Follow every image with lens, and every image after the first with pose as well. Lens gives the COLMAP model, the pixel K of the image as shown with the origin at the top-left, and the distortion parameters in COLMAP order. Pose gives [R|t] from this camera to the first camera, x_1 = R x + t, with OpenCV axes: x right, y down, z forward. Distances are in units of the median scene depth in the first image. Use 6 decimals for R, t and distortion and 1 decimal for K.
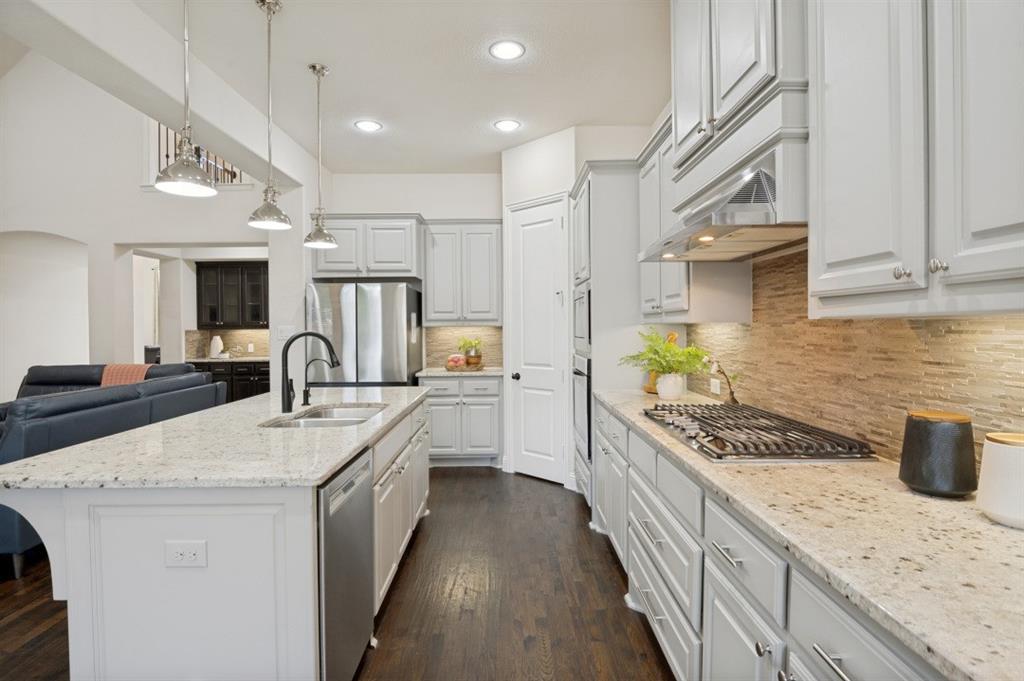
lens RADIAL K [[503.3, 0, 512.0], [0, 503.3, 340.5], [0, 0, 1]] dist [-0.001752, -0.000132]
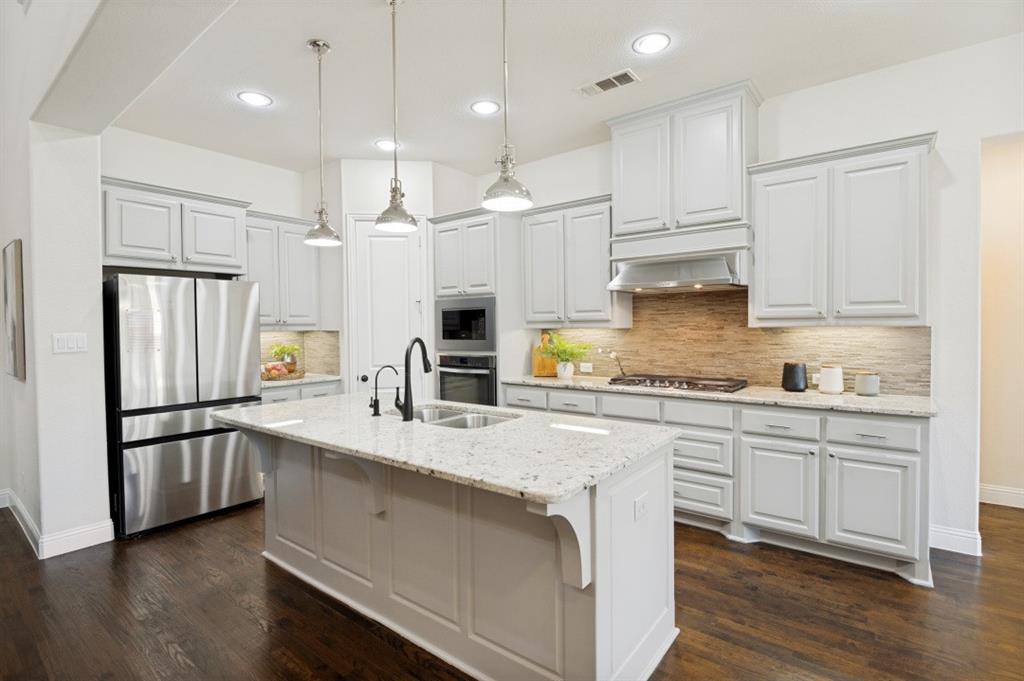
lens RADIAL K [[467.9, 0, 513.2], [0, 467.9, 334.1], [0, 0, 1]] dist [-0.000200, 0.000027]
pose [[0.642826, -0.012648, 0.765907, -1.018204], [0.025289, 0.999669, -0.004716, -0.016651], [-0.765594, 0.022401, 0.642933, 0.257916]]
